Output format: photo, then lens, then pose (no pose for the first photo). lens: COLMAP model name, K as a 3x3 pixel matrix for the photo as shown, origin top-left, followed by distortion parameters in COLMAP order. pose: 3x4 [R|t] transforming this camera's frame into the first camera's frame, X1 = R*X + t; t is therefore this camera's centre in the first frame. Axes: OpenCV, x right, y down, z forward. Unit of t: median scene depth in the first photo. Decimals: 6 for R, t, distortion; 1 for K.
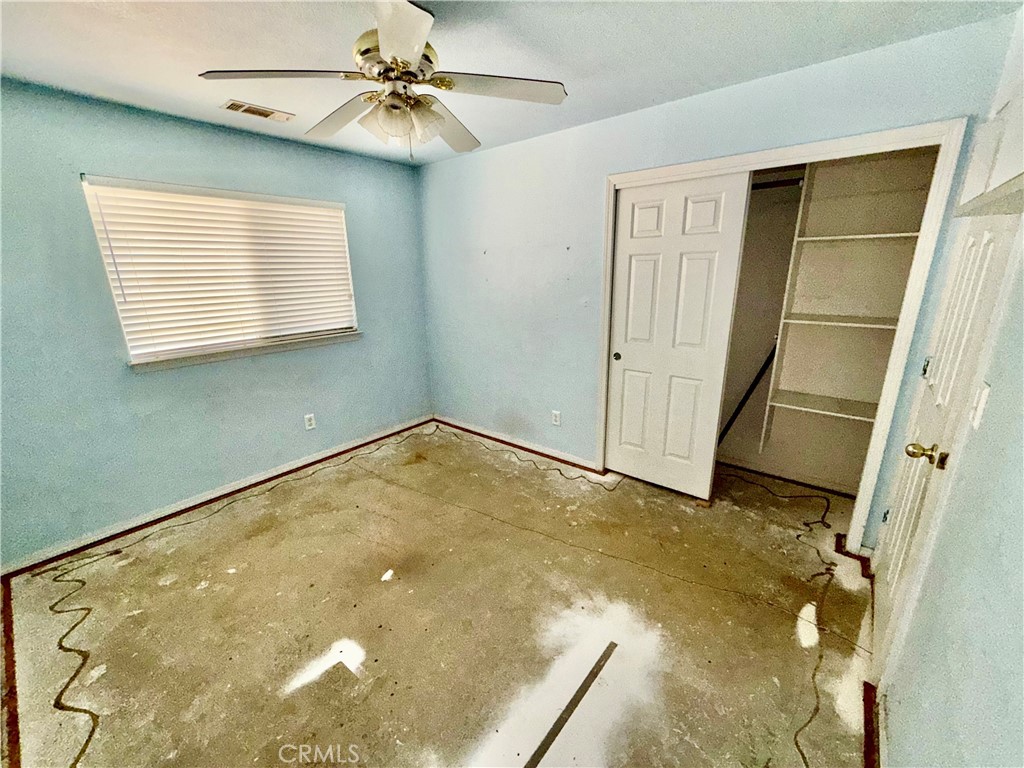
lens RADIAL K [[408.9, 0, 509.8], [0, 408.9, 385.5], [0, 0, 1]] dist [-0.003057, 0.000725]
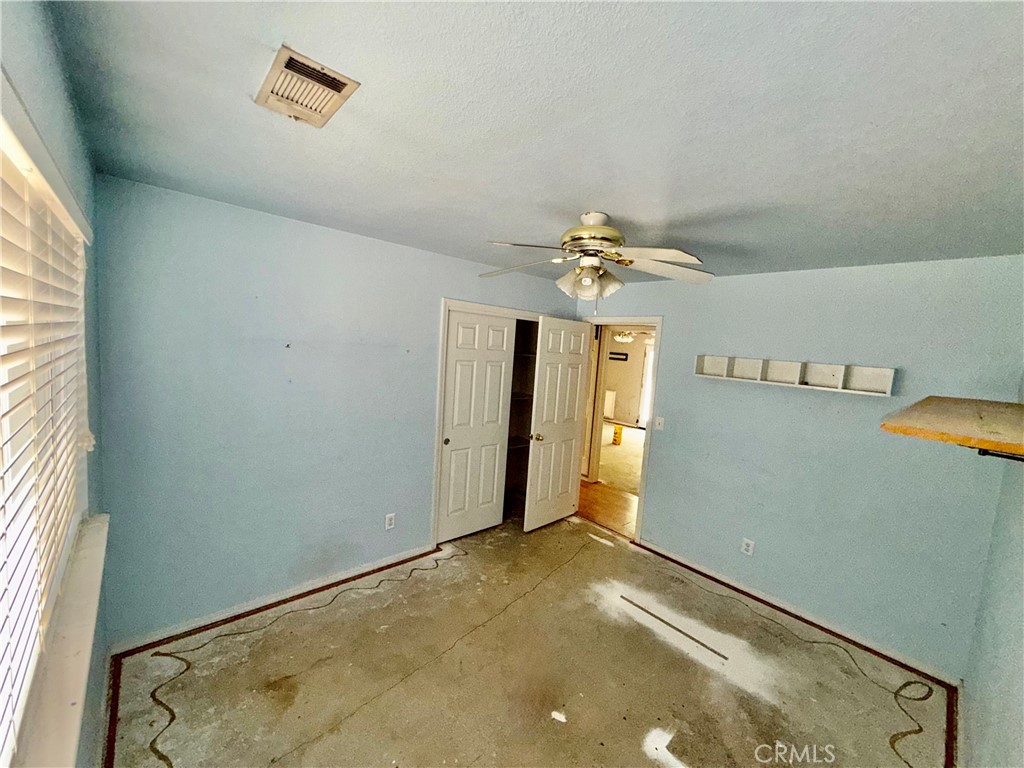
lens RADIAL K [[408.9, 0, 507.0], [0, 408.9, 383.7], [0, 0, 1]] dist [-0.003057, 0.000725]
pose [[0.151270, -0.066116, 0.986279, -0.871523], [0.203309, 0.978510, 0.034412, -0.241502], [-0.967359, 0.195314, 0.161461, 0.605449]]
